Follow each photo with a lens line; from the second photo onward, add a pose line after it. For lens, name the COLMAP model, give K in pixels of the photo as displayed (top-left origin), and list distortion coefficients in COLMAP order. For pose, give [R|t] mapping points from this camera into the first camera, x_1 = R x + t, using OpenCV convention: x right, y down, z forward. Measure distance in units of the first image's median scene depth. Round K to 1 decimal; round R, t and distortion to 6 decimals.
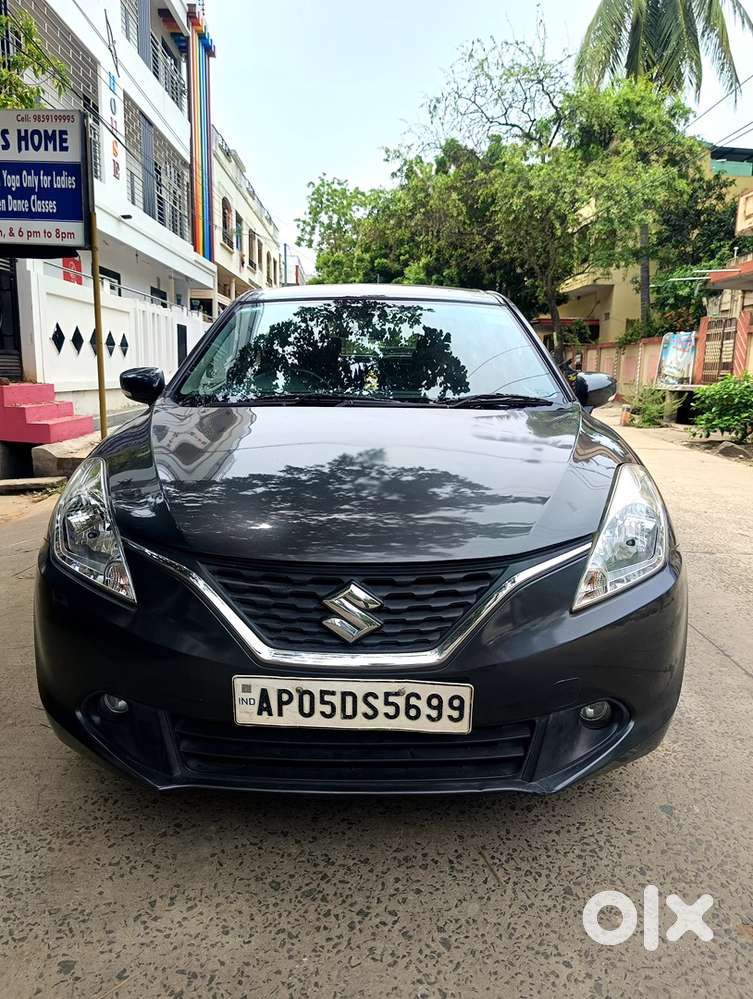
lens RADIAL K [[717.9, 0, 376.5], [0, 717.9, 499.5], [0, 0, 1]] dist [0.048349, -0.062480]
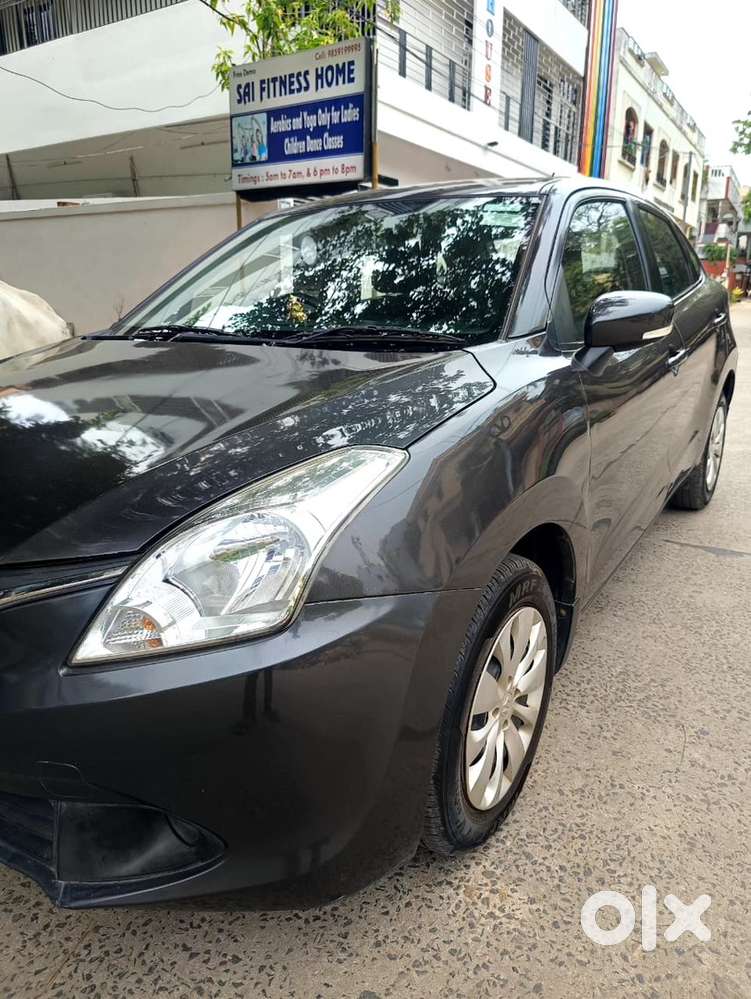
lens RADIAL K [[689.7, 0, 375.5], [0, 689.7, 499.5], [0, 0, 1]] dist [0.046041, -0.054402]
pose [[0.838907, 0.137699, -0.526567, 0.664309], [-0.083098, 0.988529, 0.126115, -0.091118], [0.537893, -0.062042, 0.840727, 0.534767]]
